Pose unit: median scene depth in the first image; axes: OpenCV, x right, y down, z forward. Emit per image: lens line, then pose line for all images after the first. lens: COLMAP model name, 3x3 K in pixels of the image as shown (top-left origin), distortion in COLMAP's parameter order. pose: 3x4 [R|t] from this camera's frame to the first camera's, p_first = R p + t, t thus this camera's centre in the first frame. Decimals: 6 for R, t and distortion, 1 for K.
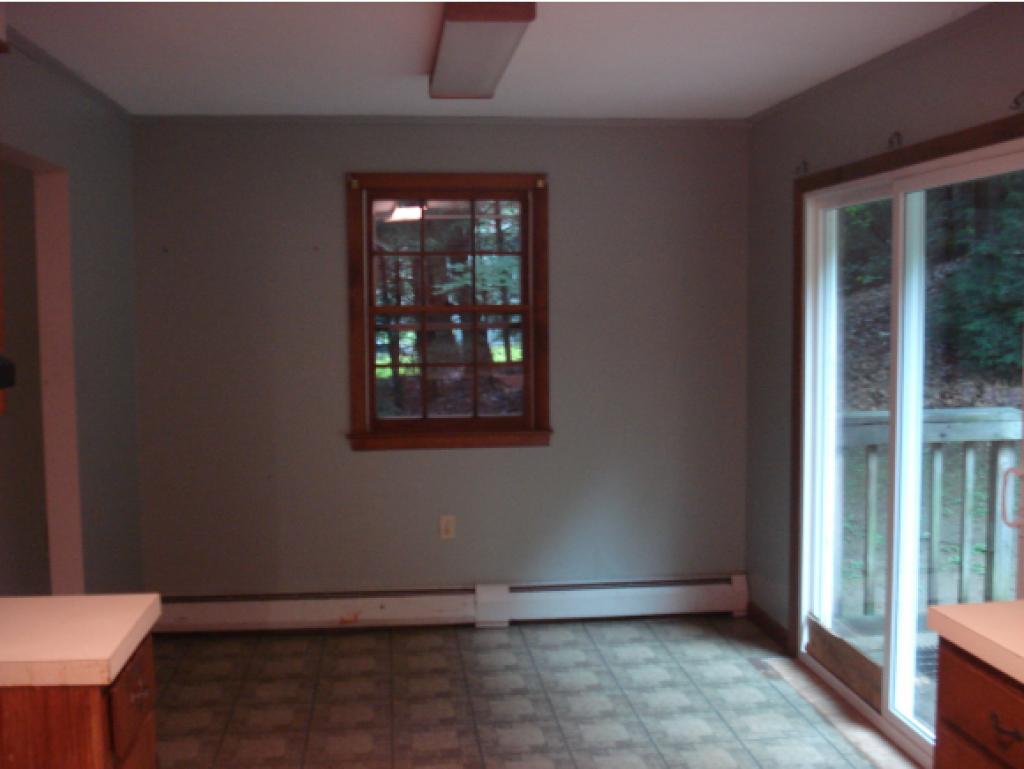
lens RADIAL K [[1142.7, 0, 512.0], [0, 1142.7, 384.5], [0, 0, 1]] dist [-0.017123, -0.015514]
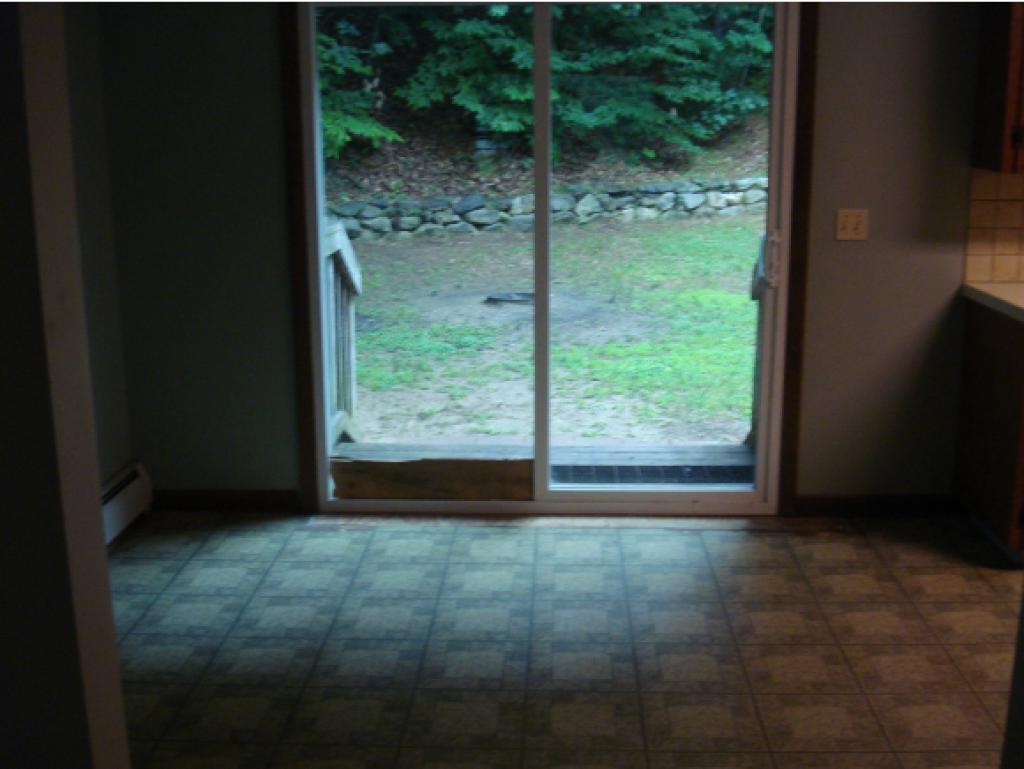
lens RADIAL K [[1142.7, 0, 512.0], [0, 1142.7, 384.5], [0, 0, 1]] dist [-0.017123, -0.015514]
pose [[0.163430, -0.202885, 0.965468, -0.627483], [0.079128, 0.978168, 0.192160, -0.021880], [-0.983377, 0.044991, 0.175916, 0.745868]]
